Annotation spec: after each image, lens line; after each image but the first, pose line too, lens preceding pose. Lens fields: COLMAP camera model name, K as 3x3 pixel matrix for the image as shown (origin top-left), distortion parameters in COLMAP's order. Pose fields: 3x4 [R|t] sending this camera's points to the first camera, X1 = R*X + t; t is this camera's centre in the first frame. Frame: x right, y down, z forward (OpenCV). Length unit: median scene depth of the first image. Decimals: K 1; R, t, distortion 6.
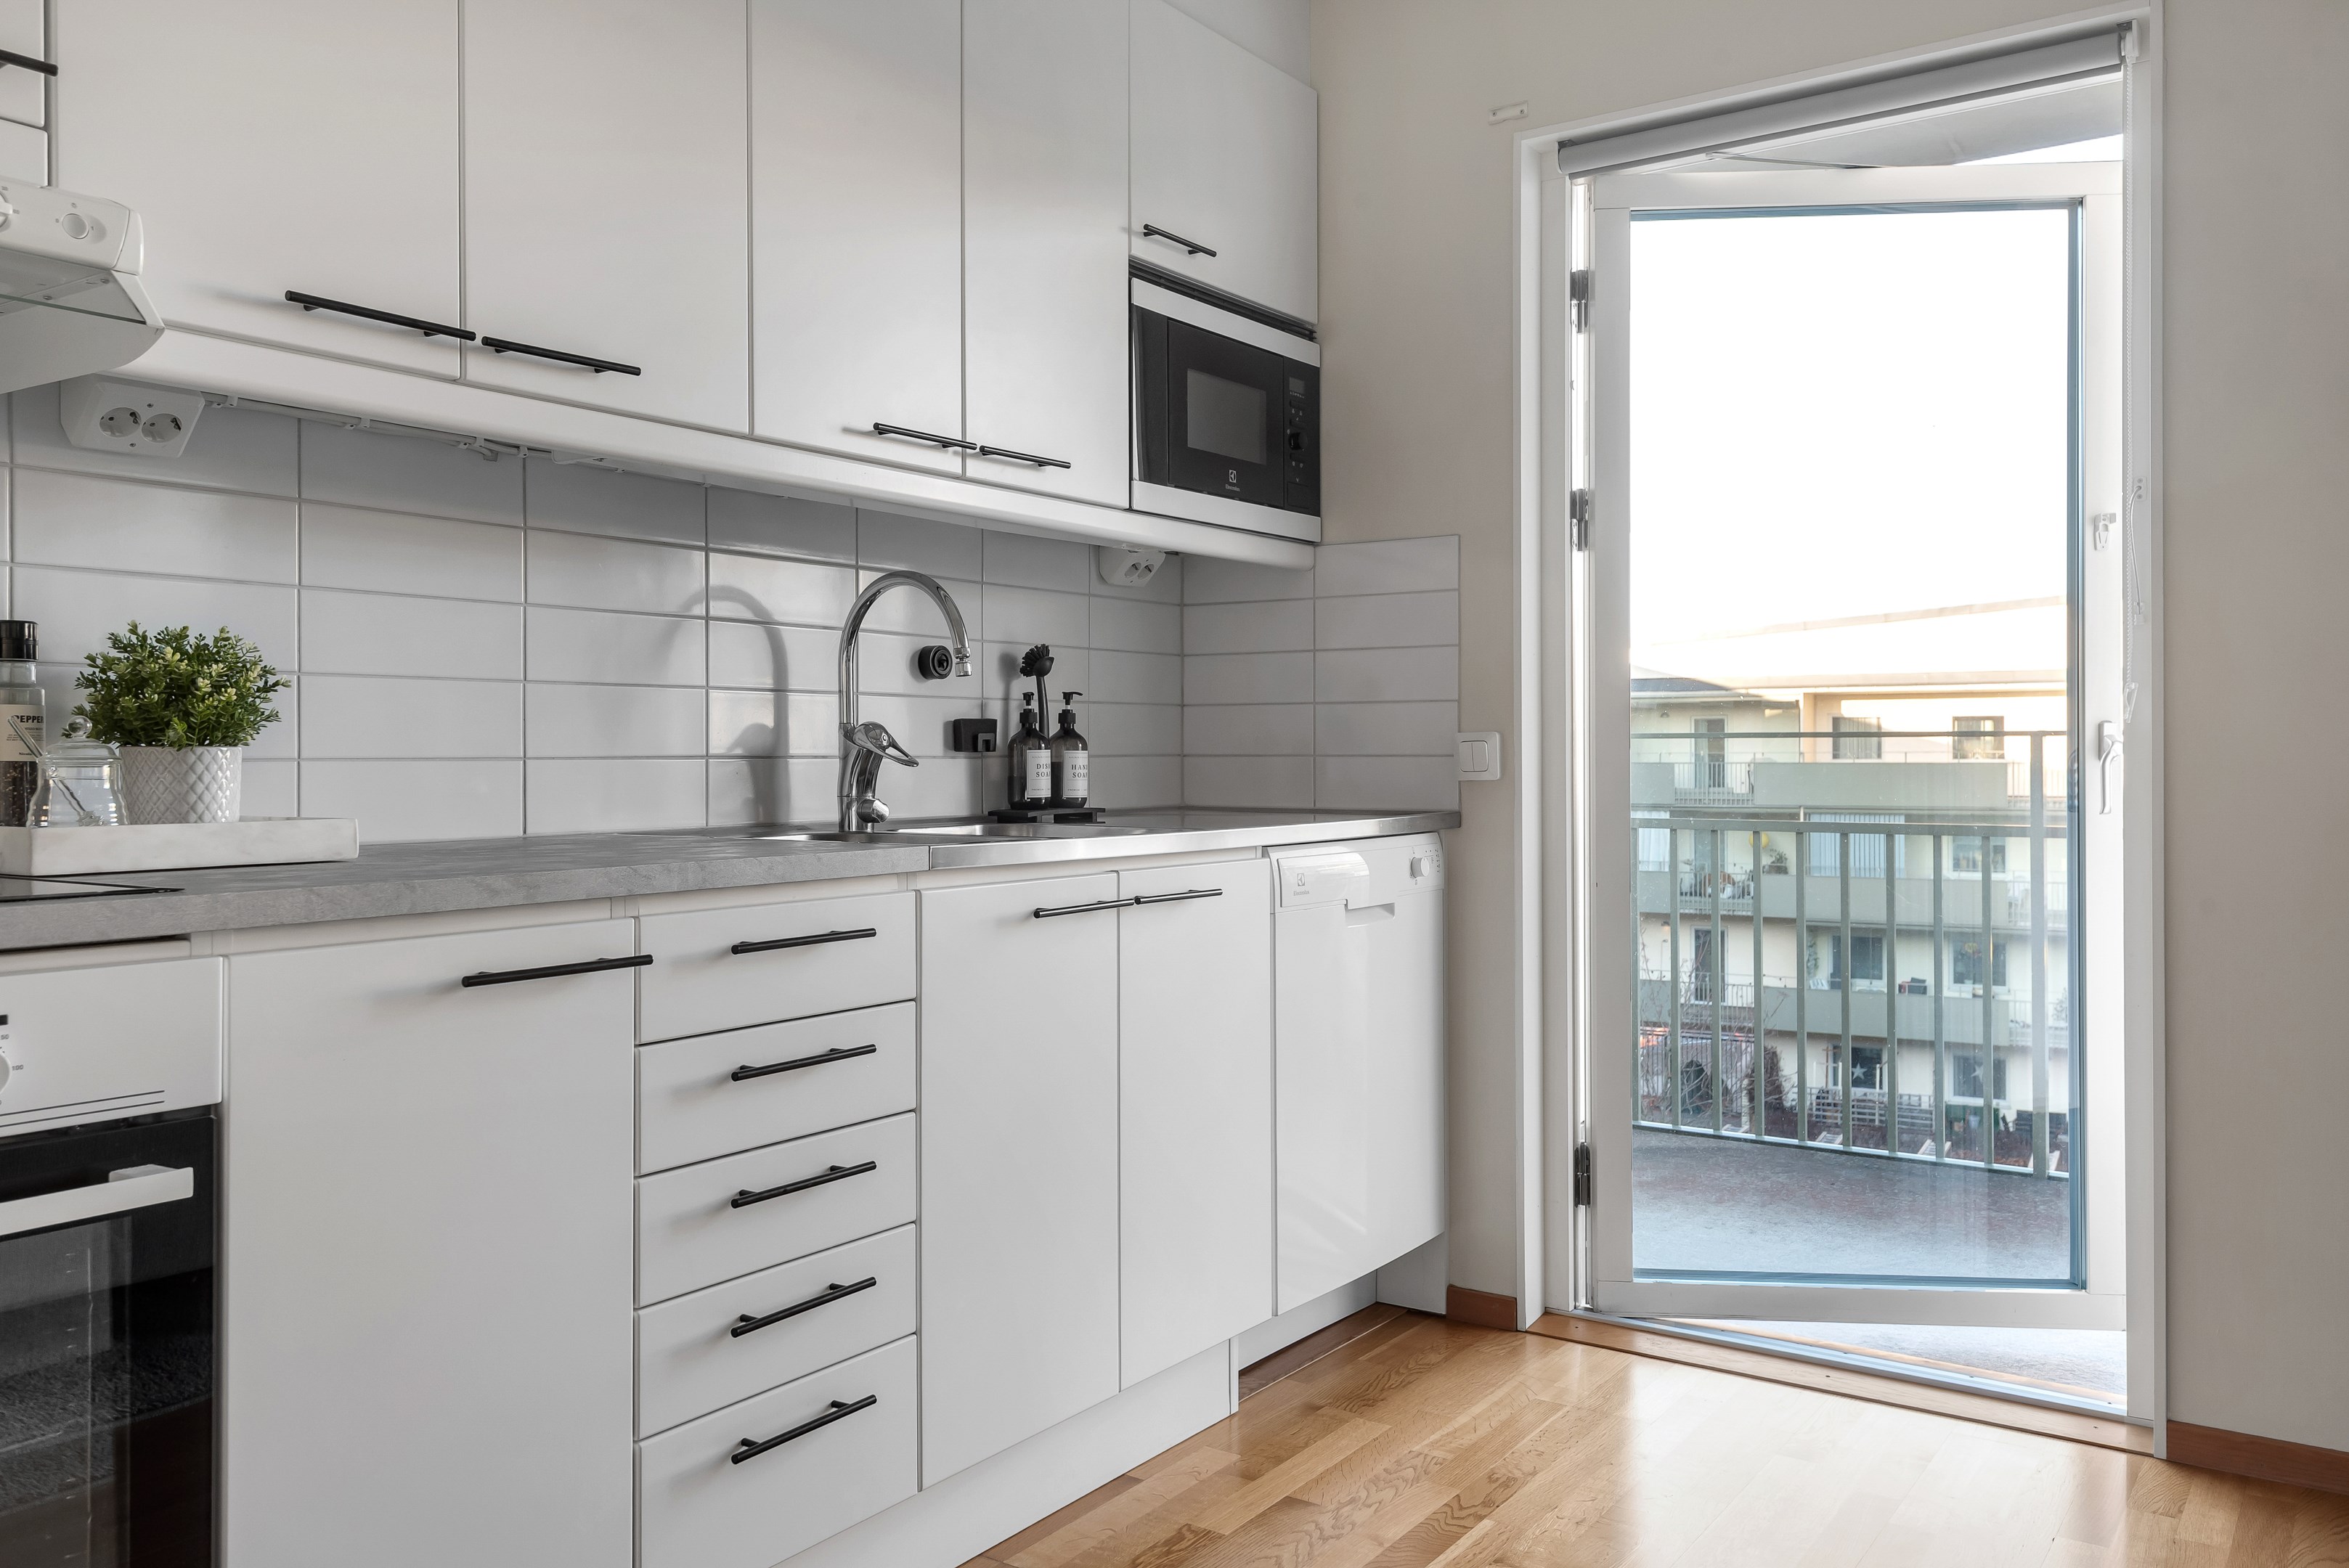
lens RADIAL K [[1780.2, 0, 1174.9], [0, 1780.2, 761.8], [0, 0, 1]] dist [0.011526, 0.007226]
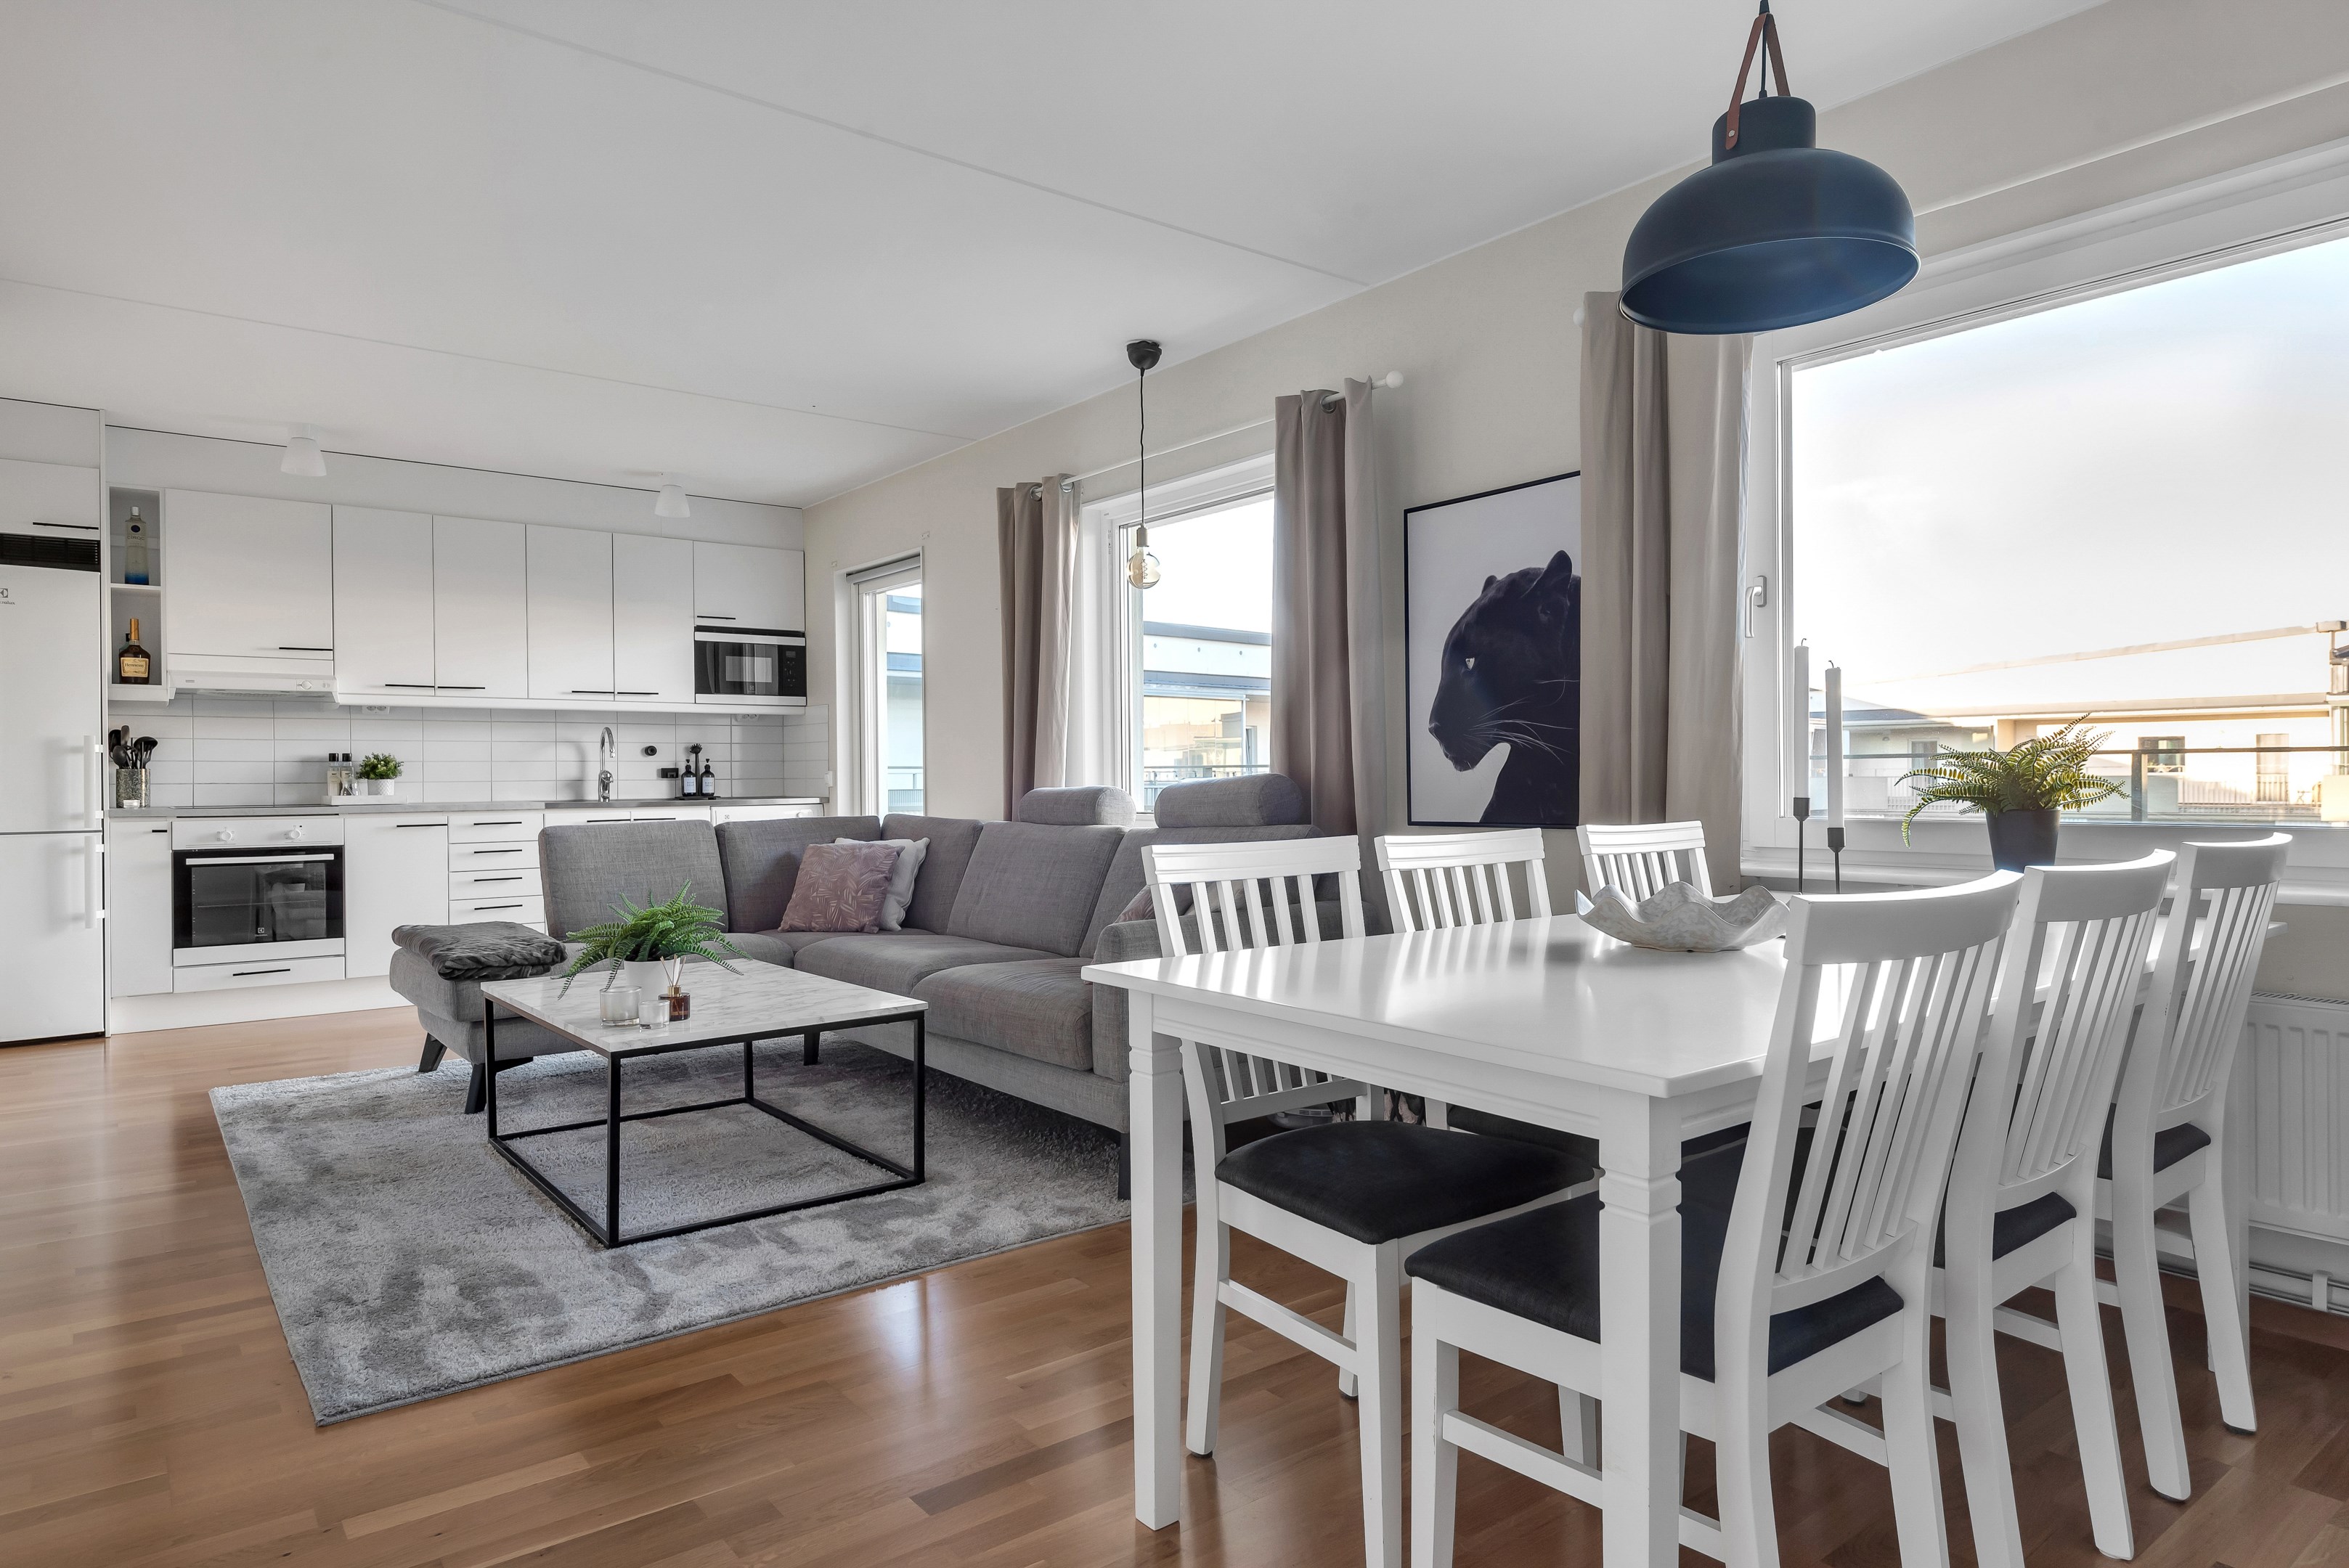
lens RADIAL K [[1366.2, 0, 1188.9], [0, 1366.2, 786.2], [0, 0, 1]] dist [0.015908, -0.001546]
pose [[0.956674, -0.002979, -0.291147, 1.438623], [0.004577, 0.999978, 0.004808, 0.000628], [0.291126, -0.005932, 0.956666, -1.032977]]
